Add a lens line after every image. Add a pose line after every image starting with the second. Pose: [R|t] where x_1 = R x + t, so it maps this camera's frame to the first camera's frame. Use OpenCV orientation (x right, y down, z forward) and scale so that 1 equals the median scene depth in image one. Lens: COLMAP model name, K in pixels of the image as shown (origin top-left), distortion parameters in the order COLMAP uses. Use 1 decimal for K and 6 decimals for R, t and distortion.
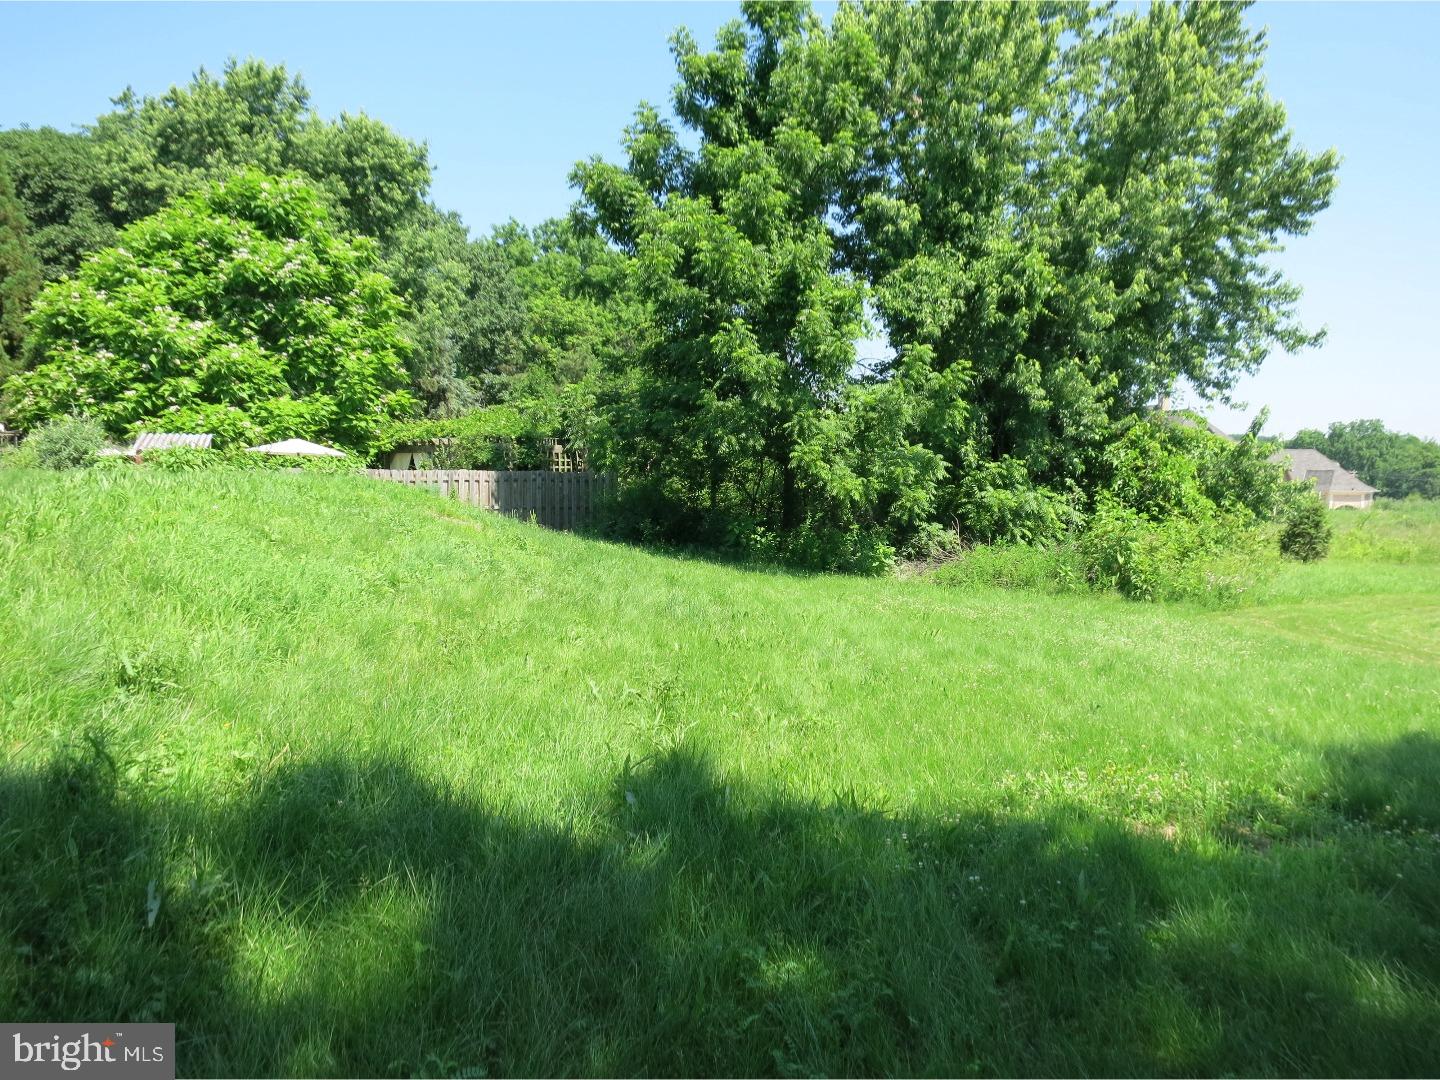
lens RADIAL K [[1063.4, 0, 719.2], [0, 1063.4, 541.1], [0, 0, 1]] dist [-0.027775, -0.002985]
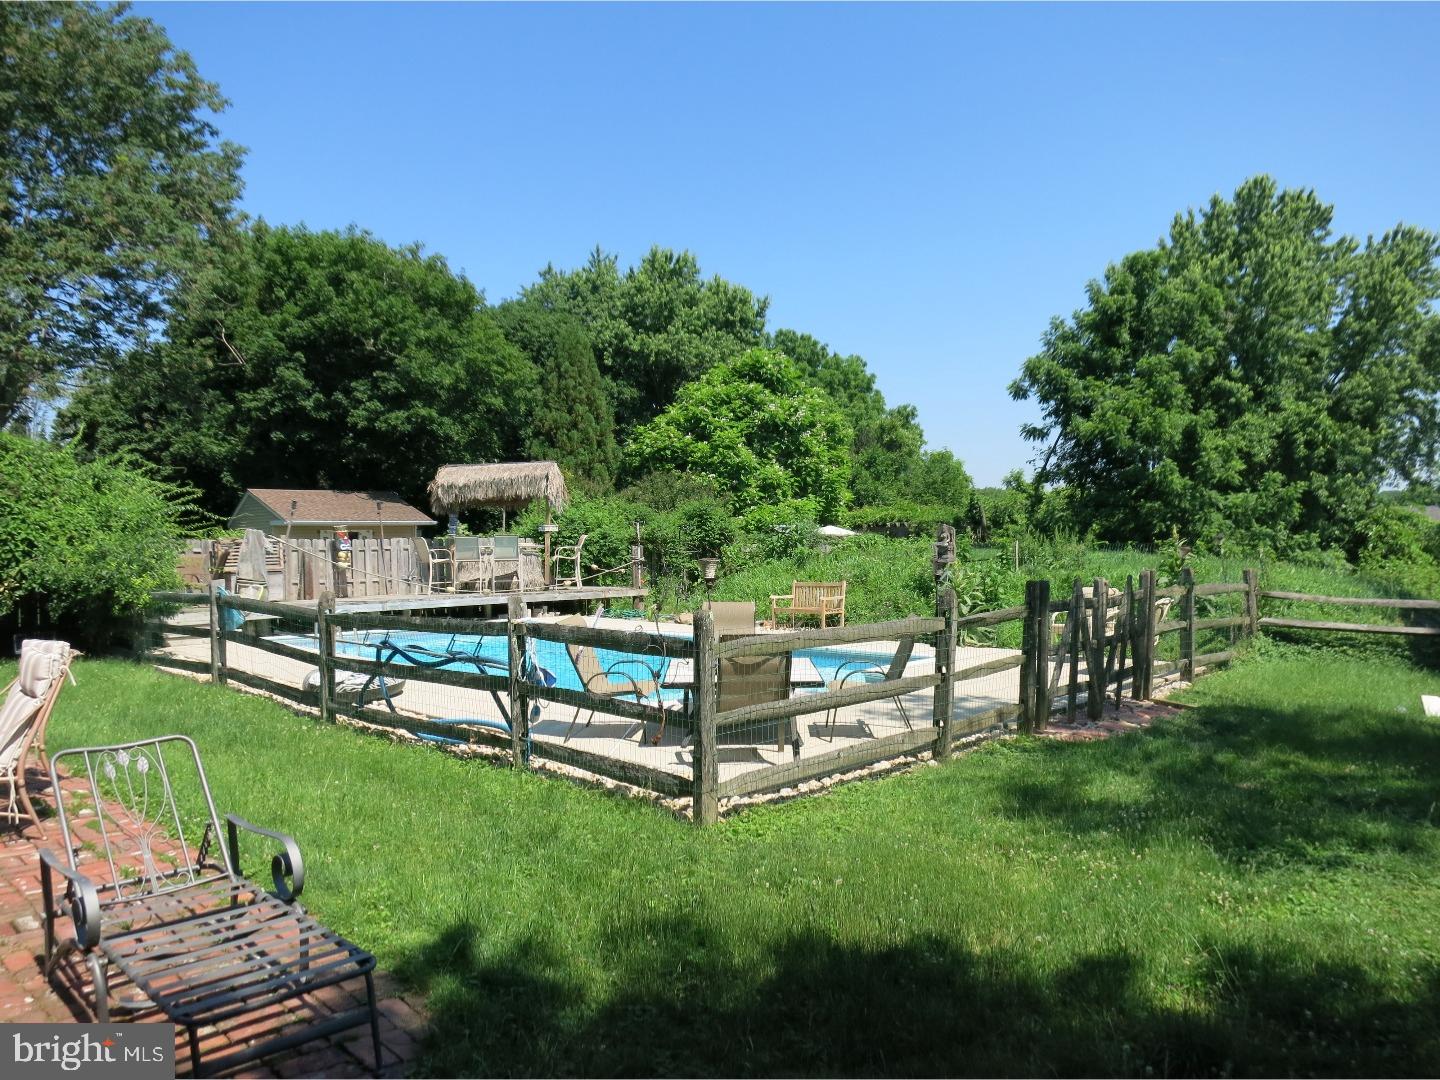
lens RADIAL K [[1063.4, 0, 720.5], [0, 1063.4, 539.2], [0, 0, 1]] dist [-0.027775, -0.002985]
pose [[0.997628, -0.015325, -0.067106, -0.538815], [0.011406, 0.998228, -0.058396, 0.019684], [0.067882, 0.057492, 0.996035, -0.722427]]
